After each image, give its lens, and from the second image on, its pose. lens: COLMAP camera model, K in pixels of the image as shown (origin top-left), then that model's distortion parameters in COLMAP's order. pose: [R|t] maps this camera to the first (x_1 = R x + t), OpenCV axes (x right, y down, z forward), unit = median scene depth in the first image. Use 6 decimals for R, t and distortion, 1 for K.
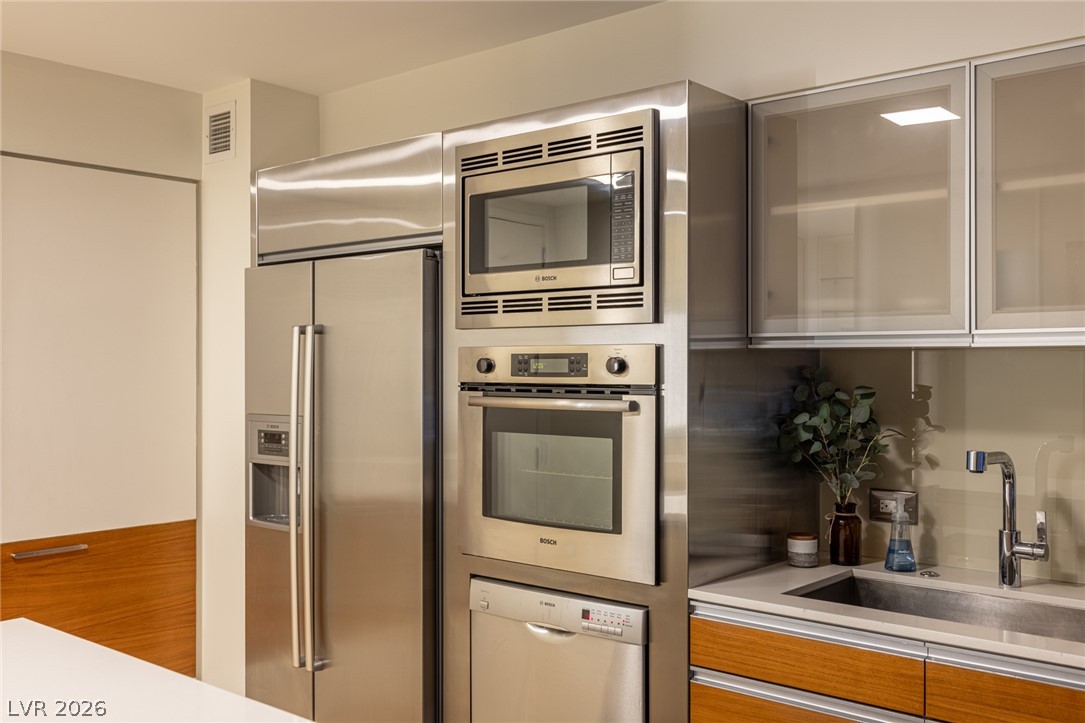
lens RADIAL K [[1042.0, 0, 542.5], [0, 1042.0, 361.5], [0, 0, 1]] dist [0.001875, -0.002638]
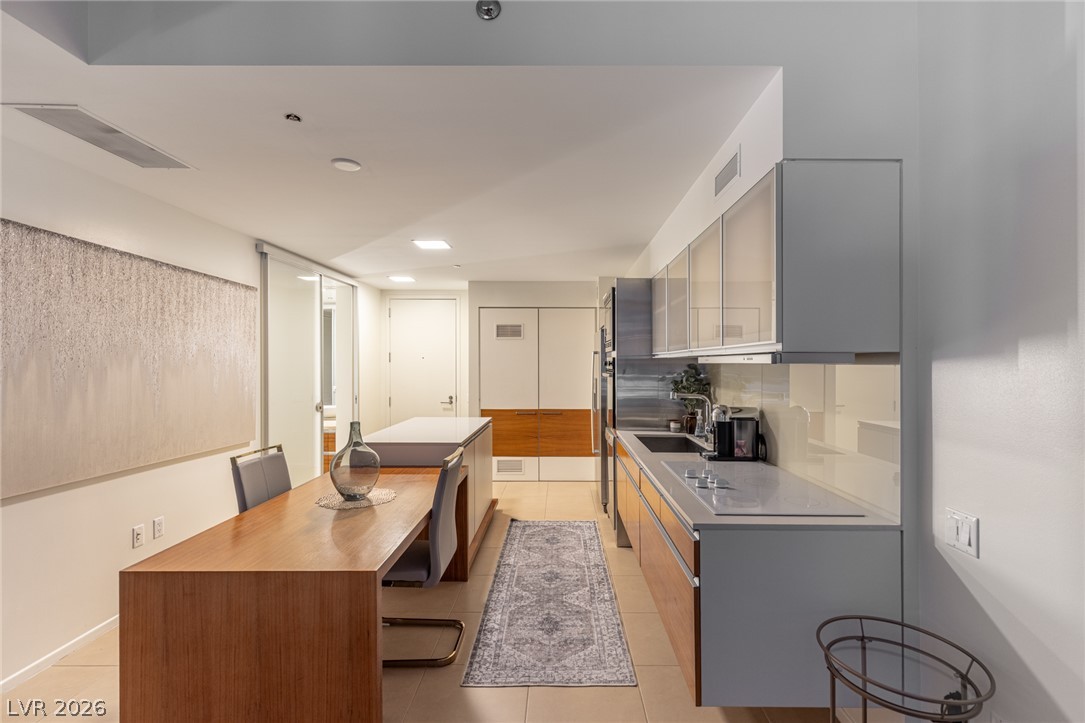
lens RADIAL K [[492.3, 0, 557.6], [0, 492.3, 357.6], [0, 0, 1]] dist [0.014400, -0.000041]
pose [[0.652551, -0.002432, -0.757741, 1.064062], [-0.004383, 0.999966, -0.006984, -0.002368], [0.757732, 0.007879, 0.652518, -0.156222]]
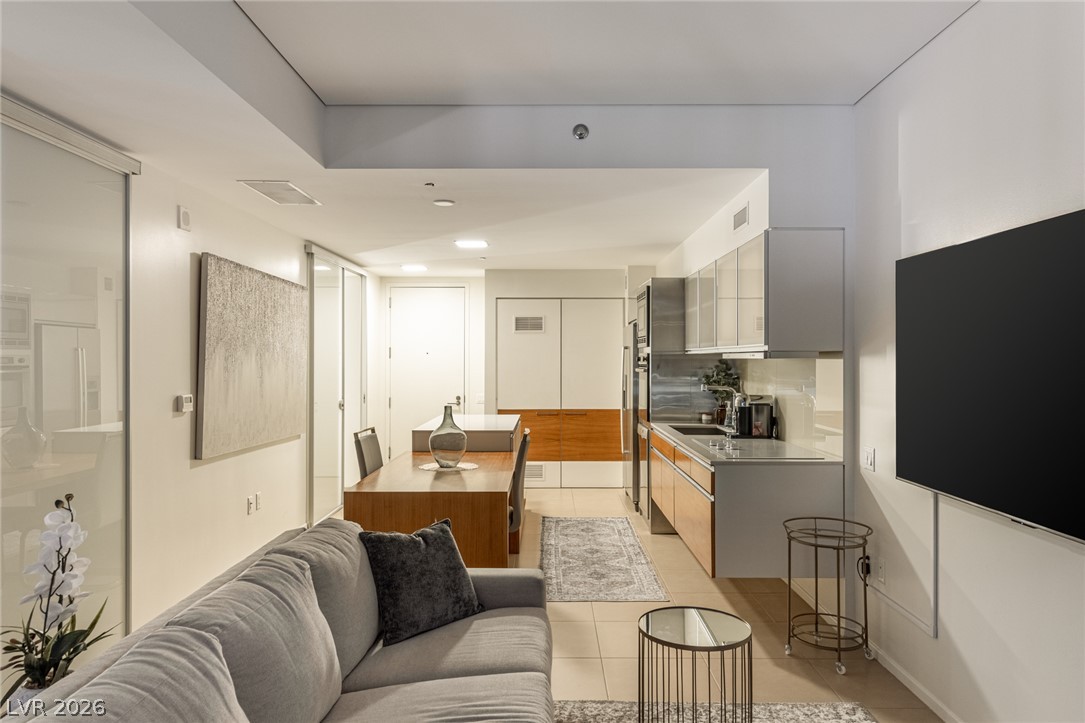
lens RADIAL K [[731.1, 0, 543.6], [0, 731.1, 368.4], [0, 0, 1]] dist [0.019767, 0.000507]
pose [[0.650751, 0.014698, -0.759149, 1.552978], [-0.002909, 0.999854, 0.016865, -0.003732], [0.759285, -0.008767, 0.650699, -0.769052]]
